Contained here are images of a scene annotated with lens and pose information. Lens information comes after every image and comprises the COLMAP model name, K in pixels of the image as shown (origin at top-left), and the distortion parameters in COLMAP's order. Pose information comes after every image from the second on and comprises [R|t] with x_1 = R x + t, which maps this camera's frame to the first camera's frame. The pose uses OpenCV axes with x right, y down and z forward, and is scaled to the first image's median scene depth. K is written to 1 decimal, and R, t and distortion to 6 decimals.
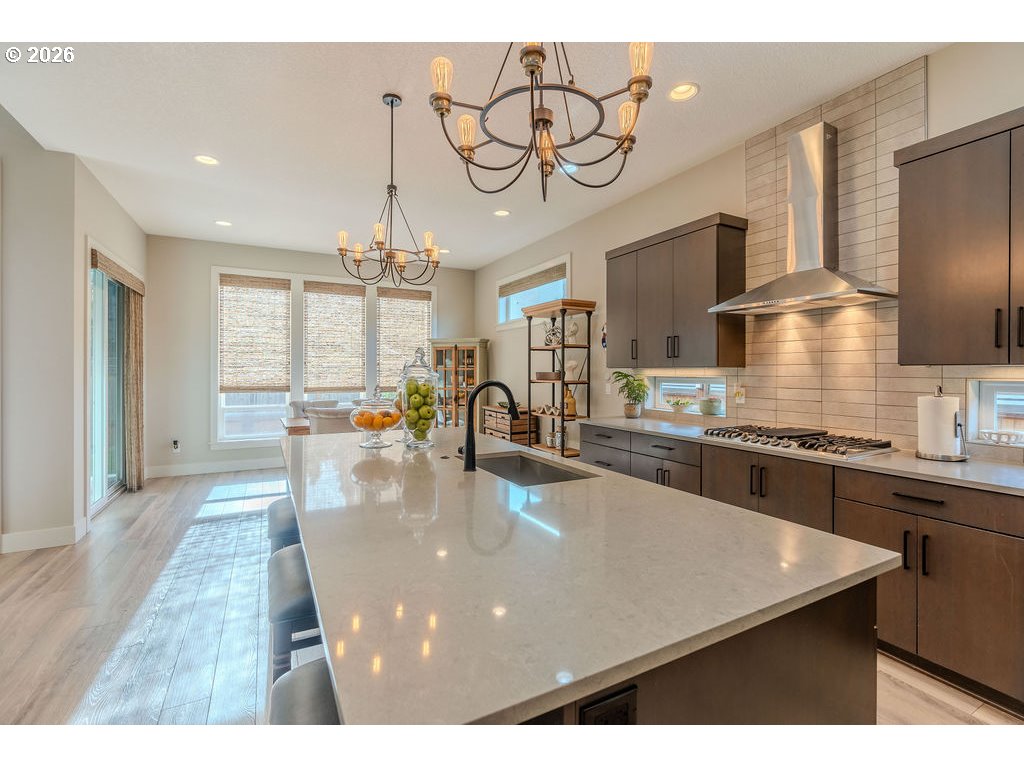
lens RADIAL K [[462.4, 0, 512.4], [0, 462.4, 371.9], [0, 0, 1]] dist [-0.001556, -0.000027]
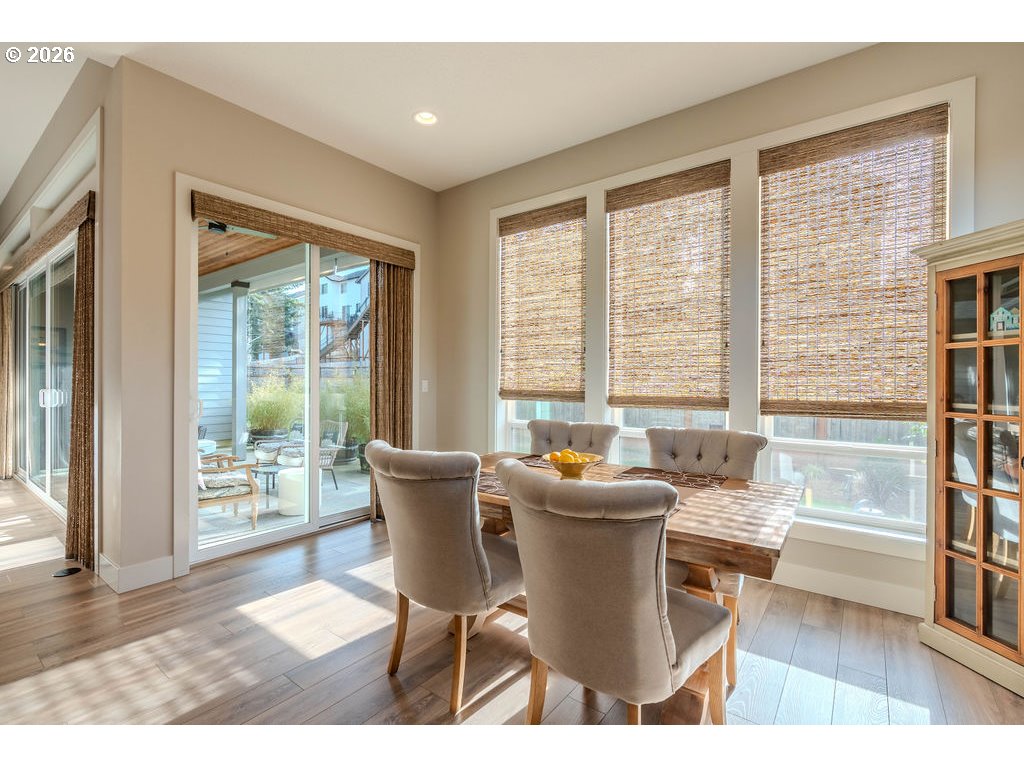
lens RADIAL K [[467.1, 0, 511.0], [0, 467.1, 387.5], [0, 0, 1]] dist [-0.003457, -0.000328]
pose [[0.414739, 0.012424, -0.909856, -0.023505], [-0.009879, 0.999909, 0.009151, 0.037450], [0.909887, 0.005193, 0.414824, 1.214954]]
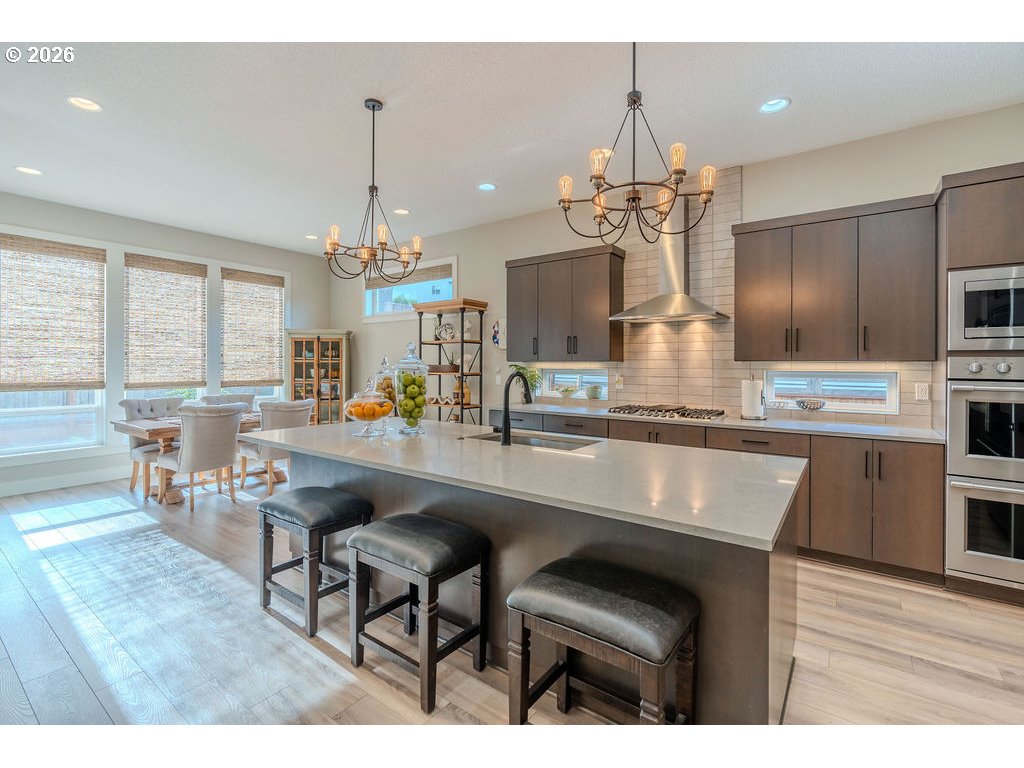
lens RADIAL K [[467.3, 0, 511.4], [0, 467.3, 363.8], [0, 0, 1]] dist [0.000330, 0.000457]
pose [[0.901956, 0.002659, 0.431820, -0.340699], [-0.001814, 0.999996, -0.002370, 0.000130], [-0.431824, 0.001354, 0.901957, -0.069854]]
